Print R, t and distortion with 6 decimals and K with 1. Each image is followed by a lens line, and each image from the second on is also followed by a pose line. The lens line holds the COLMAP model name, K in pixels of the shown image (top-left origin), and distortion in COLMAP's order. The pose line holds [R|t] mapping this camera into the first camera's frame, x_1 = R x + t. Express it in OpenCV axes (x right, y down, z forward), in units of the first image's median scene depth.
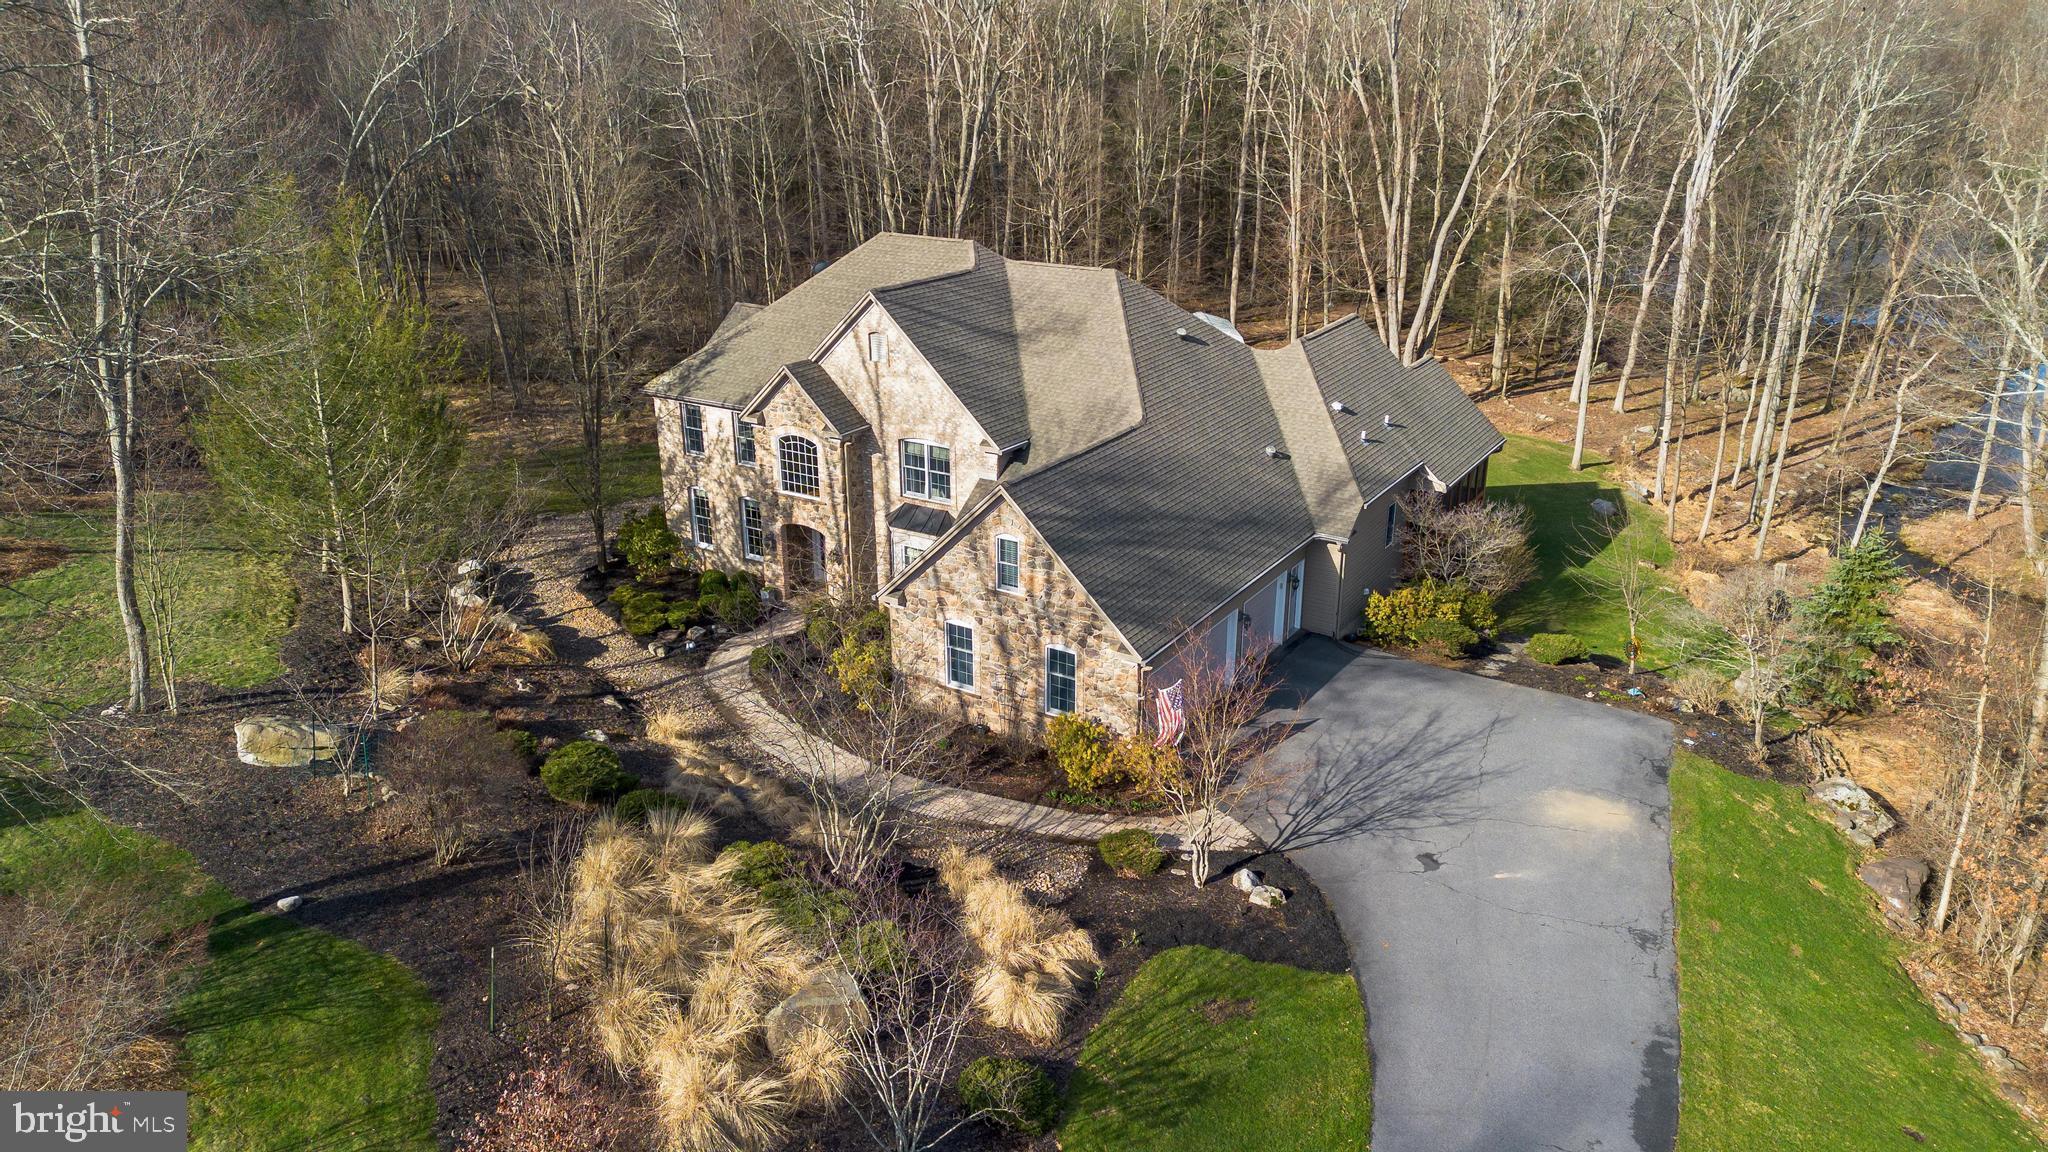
lens RADIAL K [[1435.4, 0, 1017.2], [0, 1435.4, 570.3], [0, 0, 1]] dist [0.101226, -0.118842]
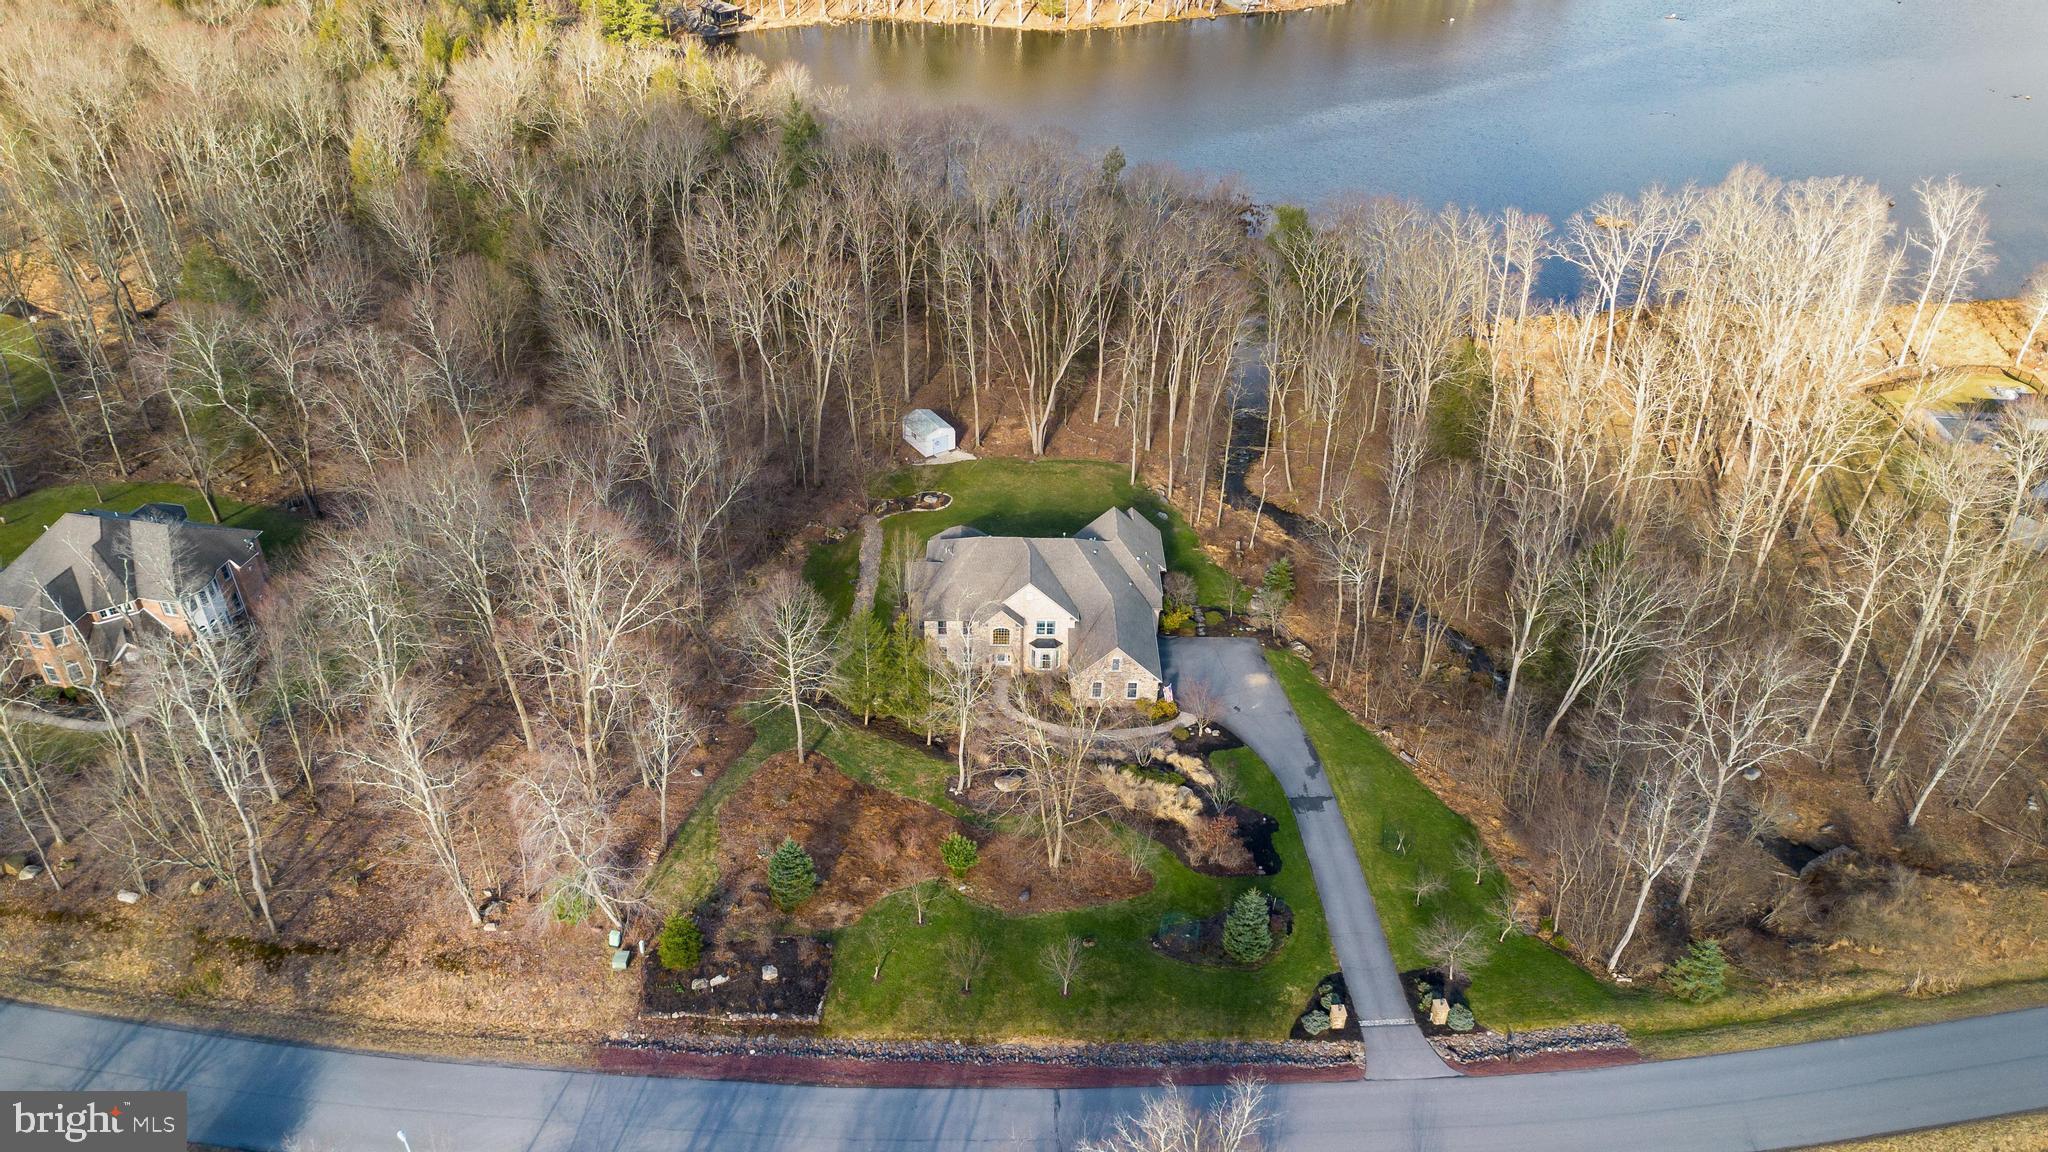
lens RADIAL K [[1435.4, 0, 1017.2], [0, 1435.4, 570.3], [0, 0, 1]] dist [0.101226, -0.118842]
pose [[0.849304, -0.284900, 0.444427, -1.404245], [0.174573, 0.946079, 0.272872, -1.005030], [-0.498204, -0.154166, 0.853244, -1.504826]]
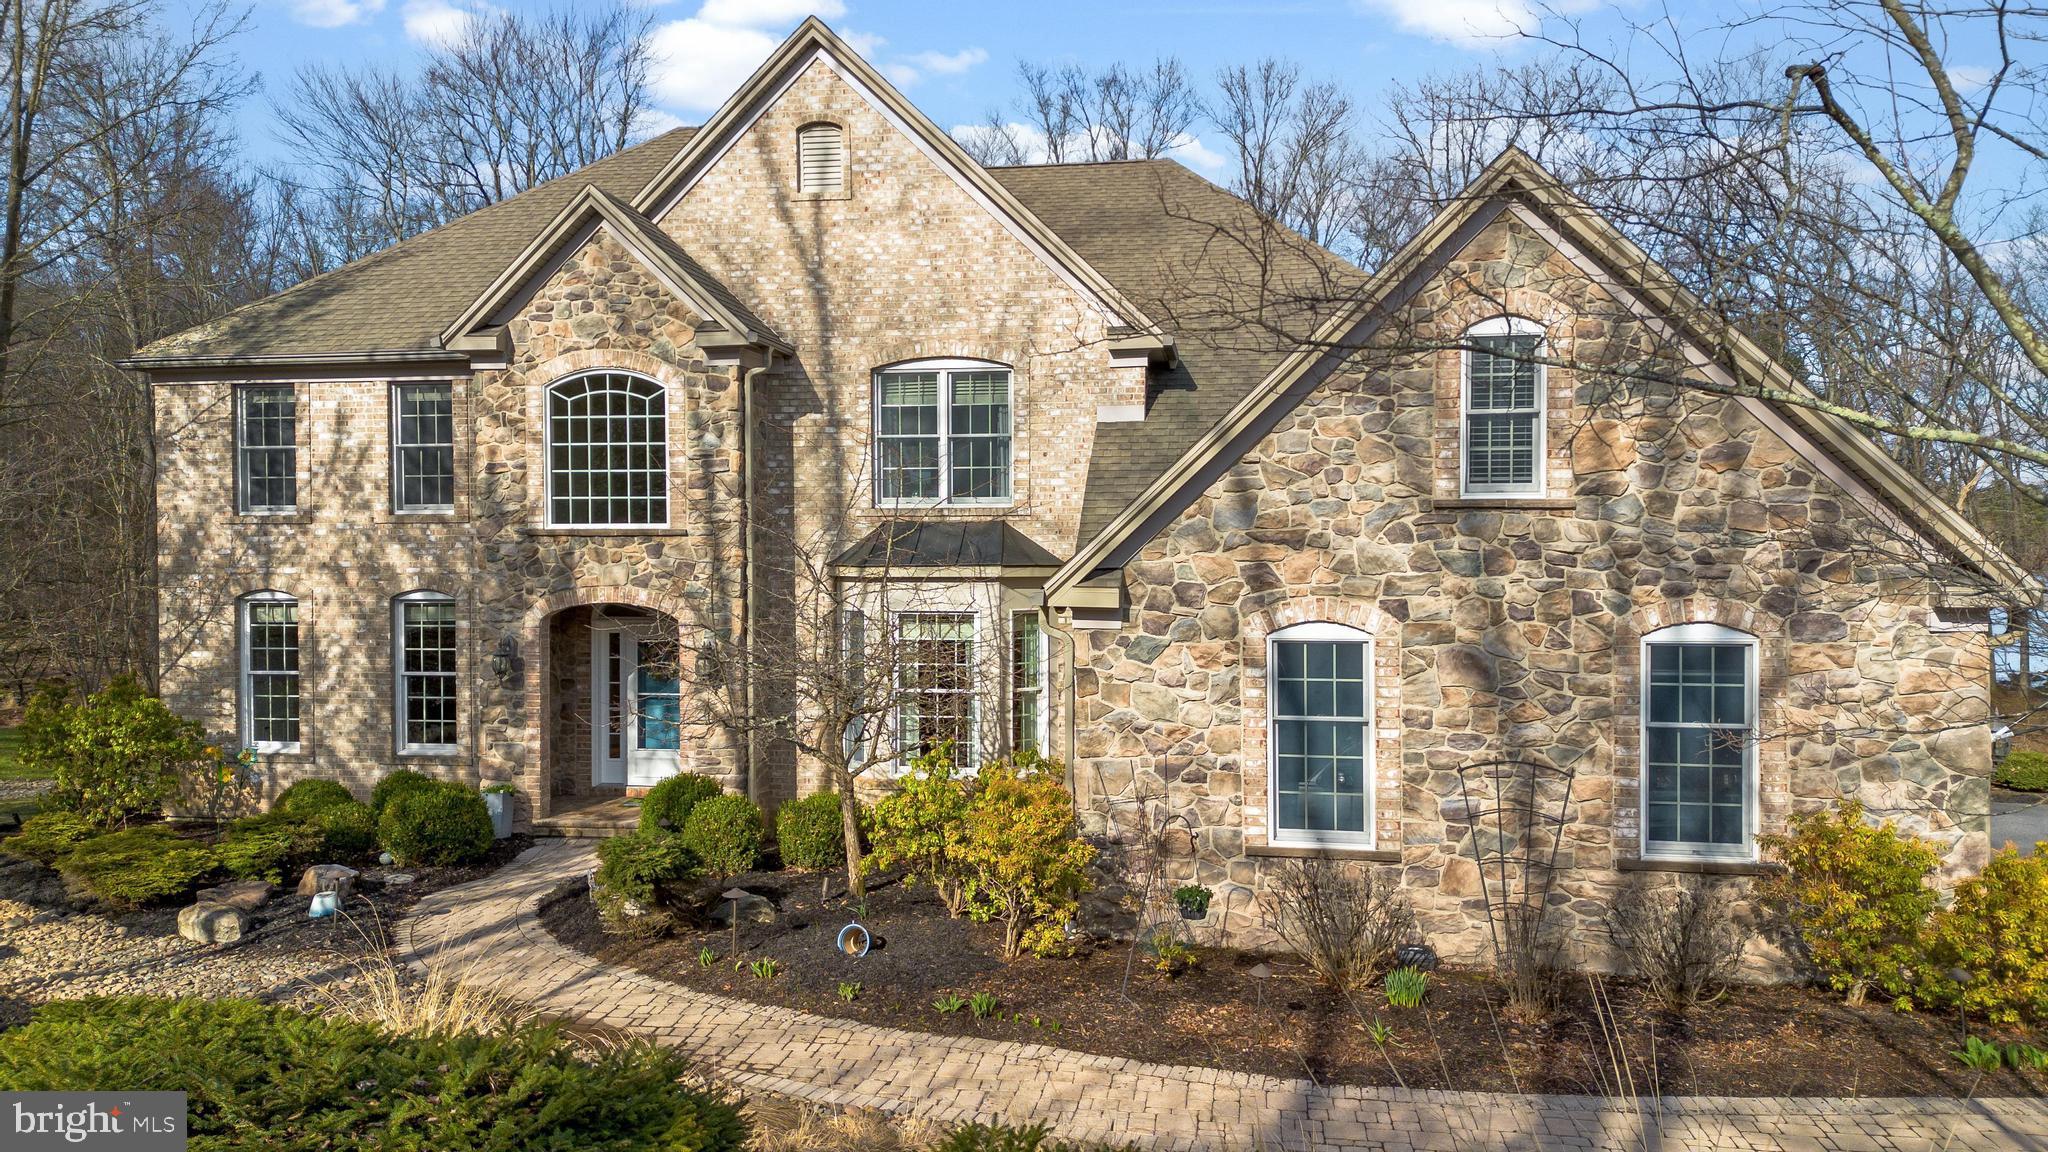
lens RADIAL K [[1435.4, 0, 1017.2], [0, 1435.4, 570.3], [0, 0, 1]] dist [0.101226, -0.118842]
pose [[0.920774, -0.006318, 0.390045, -0.208403], [0.136647, 0.941743, -0.307325, 0.102229], [-0.365381, 0.336275, 0.867995, 0.625959]]
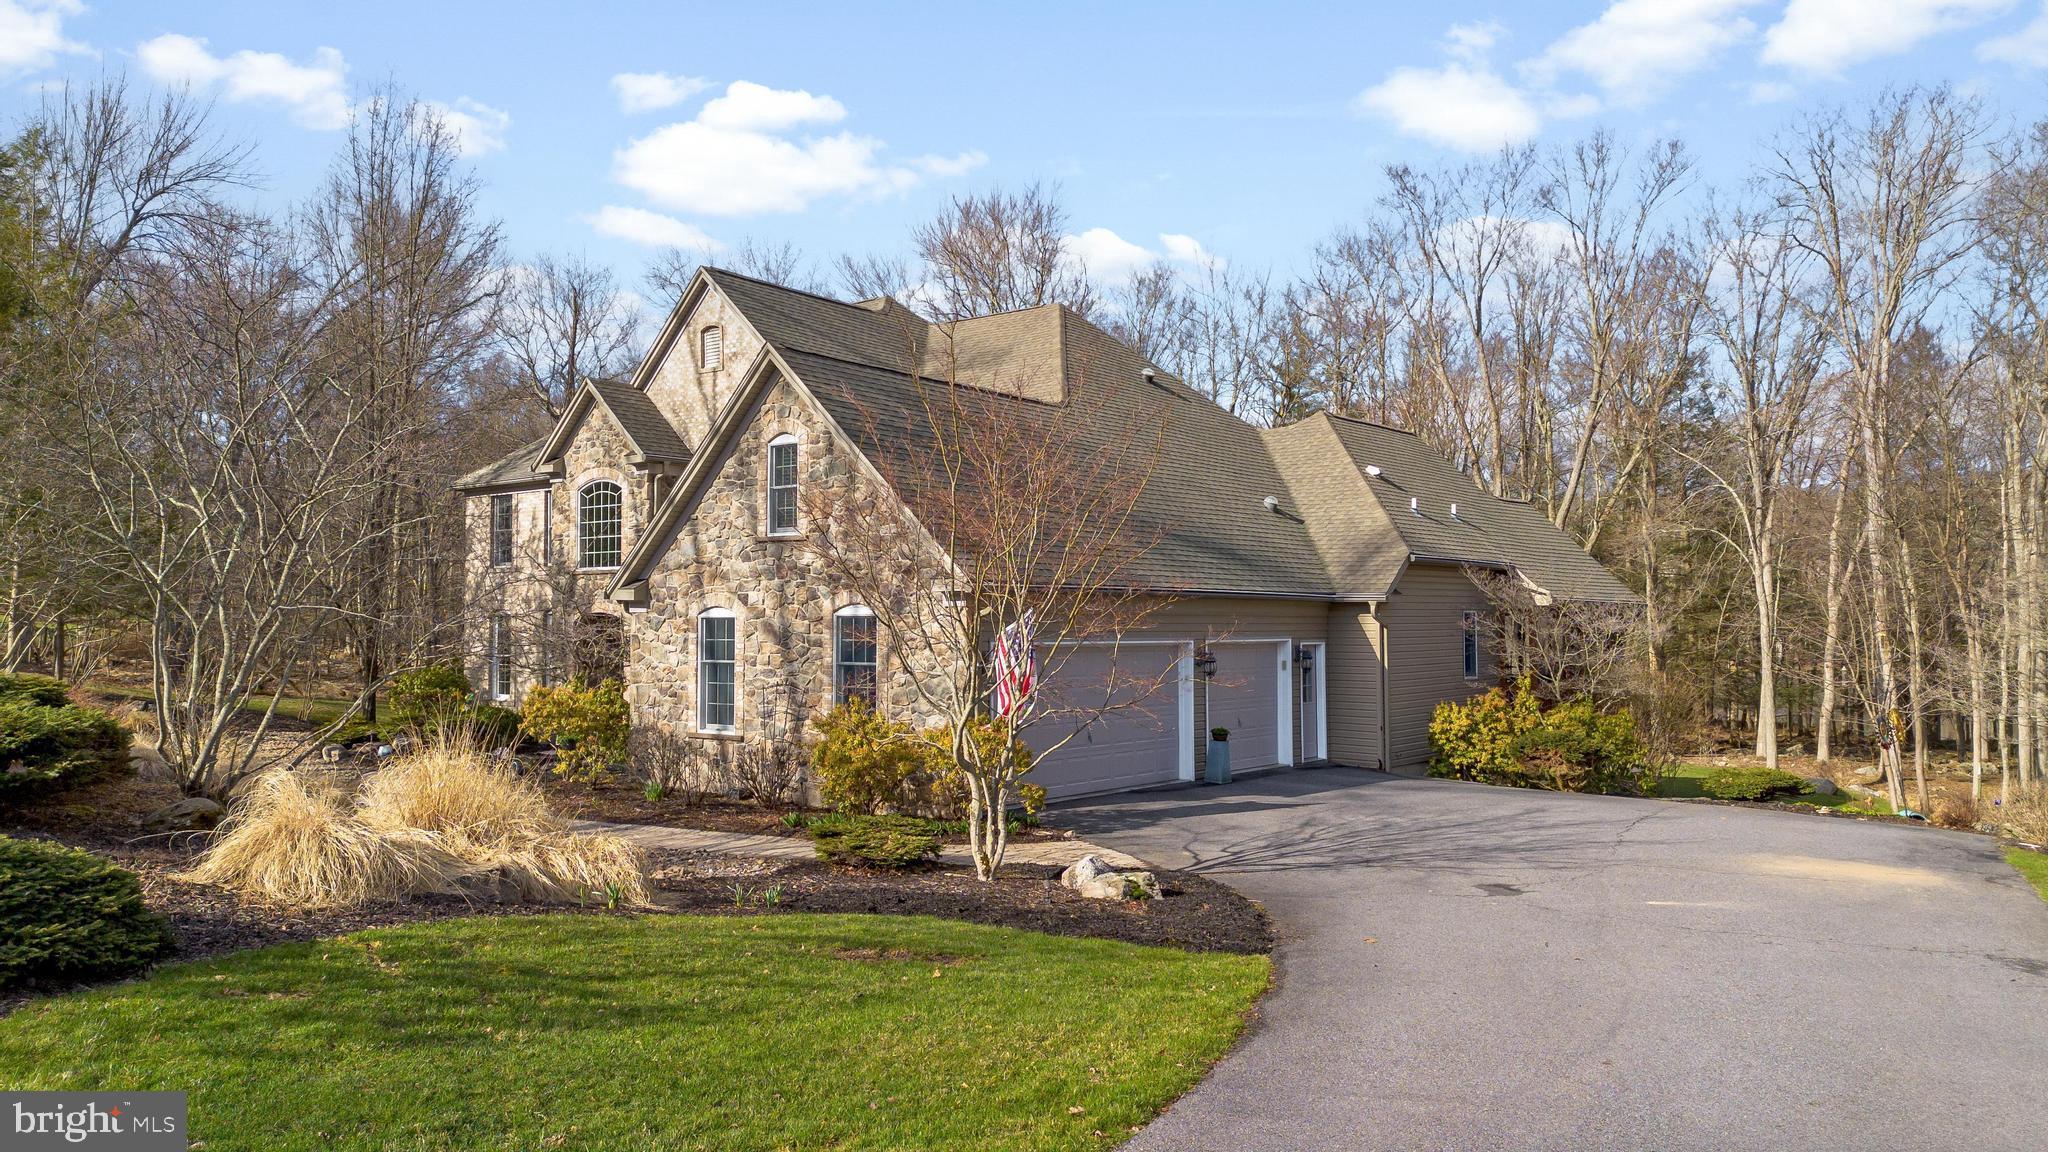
lens RADIAL K [[1435.4, 0, 1017.2], [0, 1435.4, 570.3], [0, 0, 1]] dist [0.101226, -0.118842]
pose [[0.993883, 0.001536, -0.110427, 0.134003], [-0.044075, 0.922337, -0.383865, 0.216765], [0.101261, 0.386384, 0.916762, 0.381453]]
